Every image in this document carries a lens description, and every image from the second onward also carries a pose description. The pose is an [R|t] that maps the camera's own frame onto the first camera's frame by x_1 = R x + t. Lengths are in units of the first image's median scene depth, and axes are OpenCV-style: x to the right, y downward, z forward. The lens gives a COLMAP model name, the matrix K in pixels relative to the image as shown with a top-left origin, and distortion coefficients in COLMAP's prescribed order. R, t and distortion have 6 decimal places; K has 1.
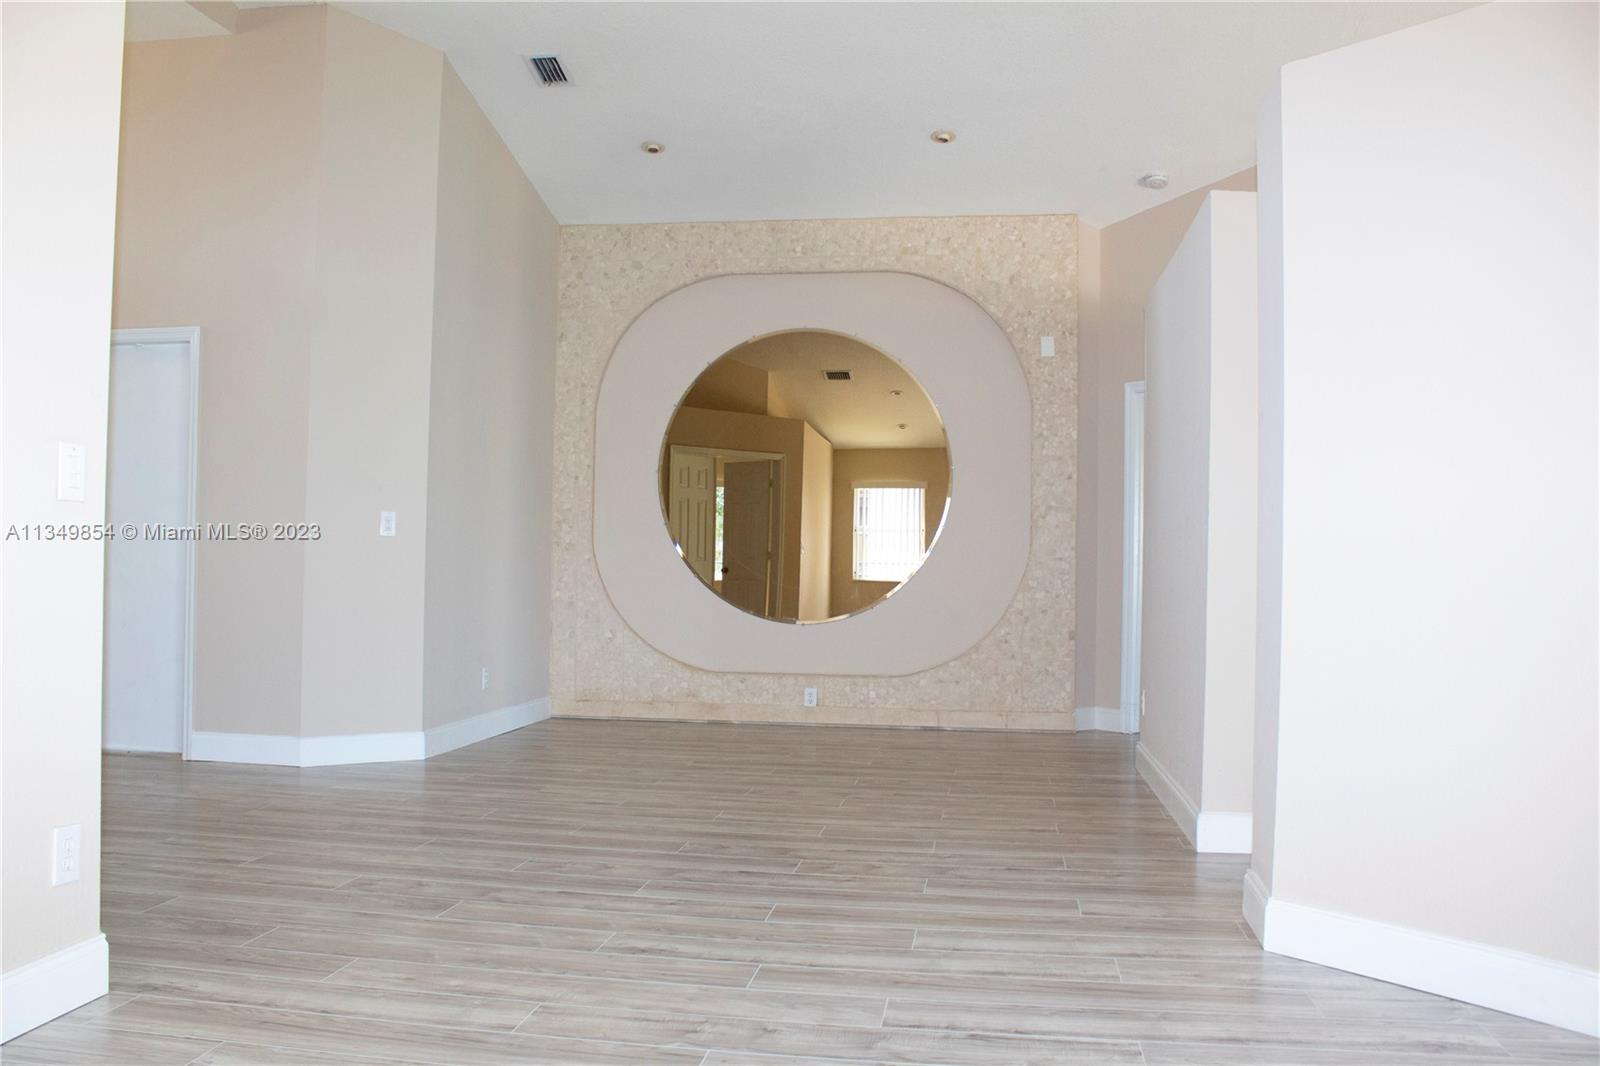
lens RADIAL K [[1322.4, 0, 803.4], [0, 1322.4, 525.5], [0, 0, 1]] dist [-0.146078, 0.096188]
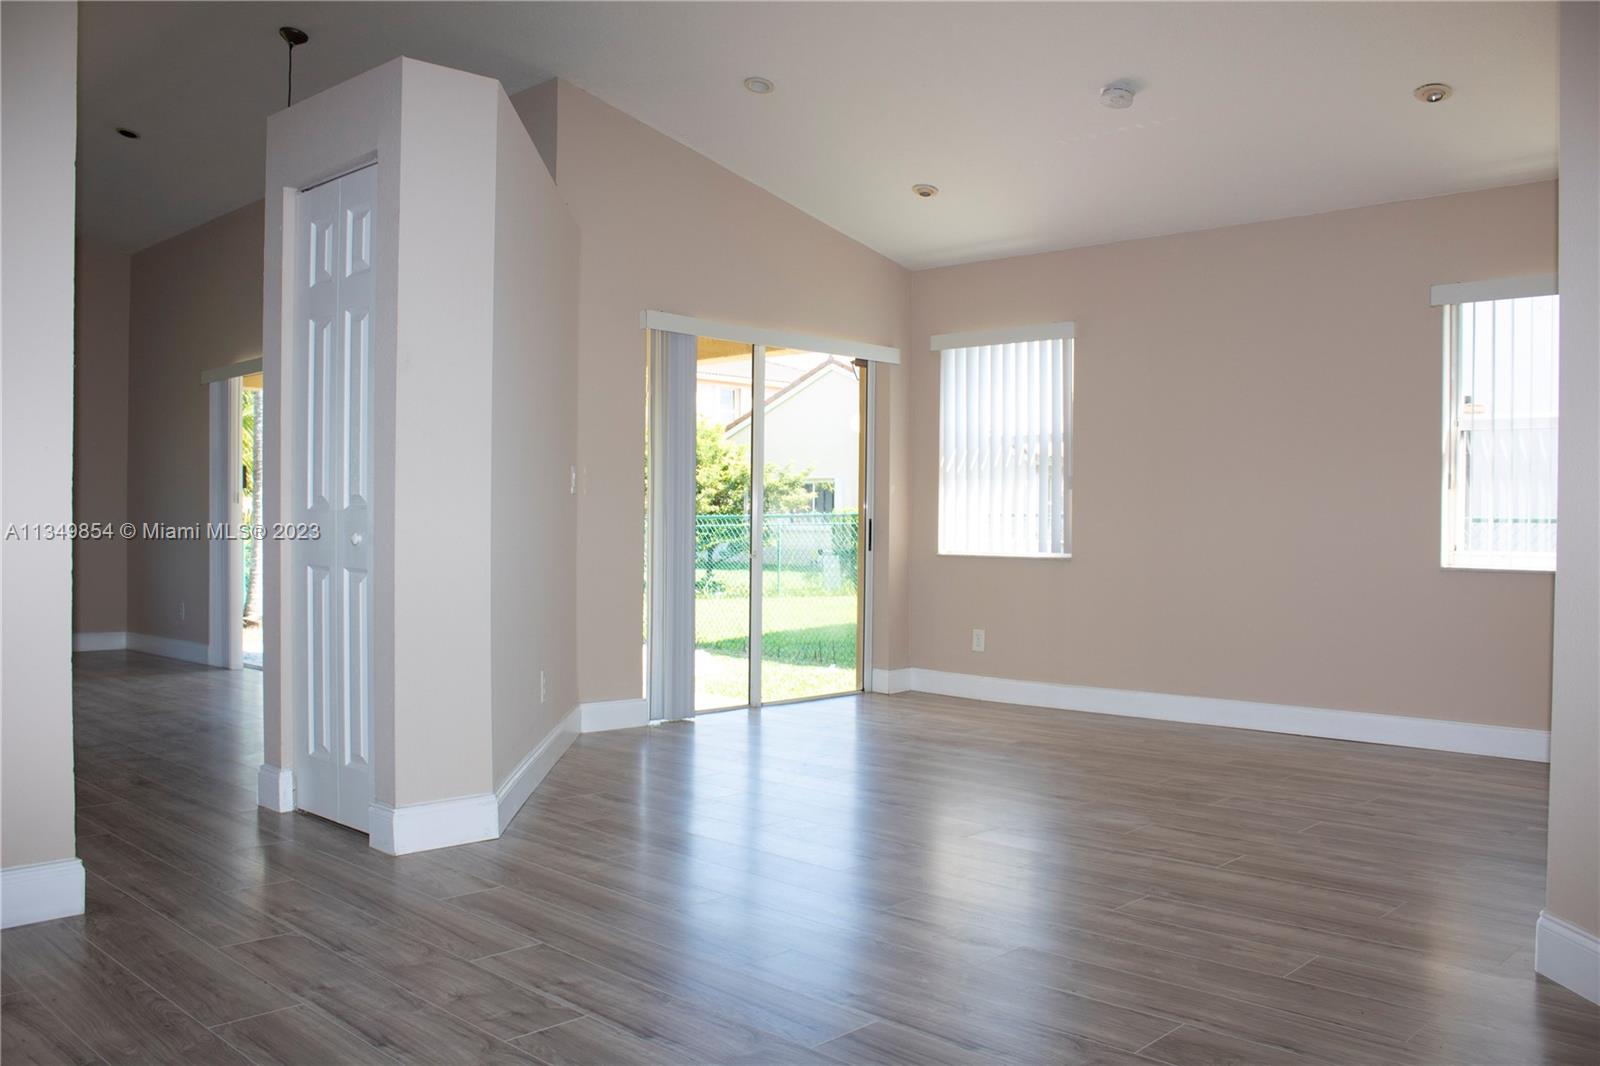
lens RADIAL K [[1322.4, 0, 800.4], [0, 1322.4, 534.1], [0, 0, 1]] dist [-0.146078, 0.096188]
pose [[-0.811770, -0.028675, 0.583273, -0.552920], [-0.037580, 0.999289, -0.003175, 0.047032], [-0.582767, -0.024497, -0.812270, 1.821099]]
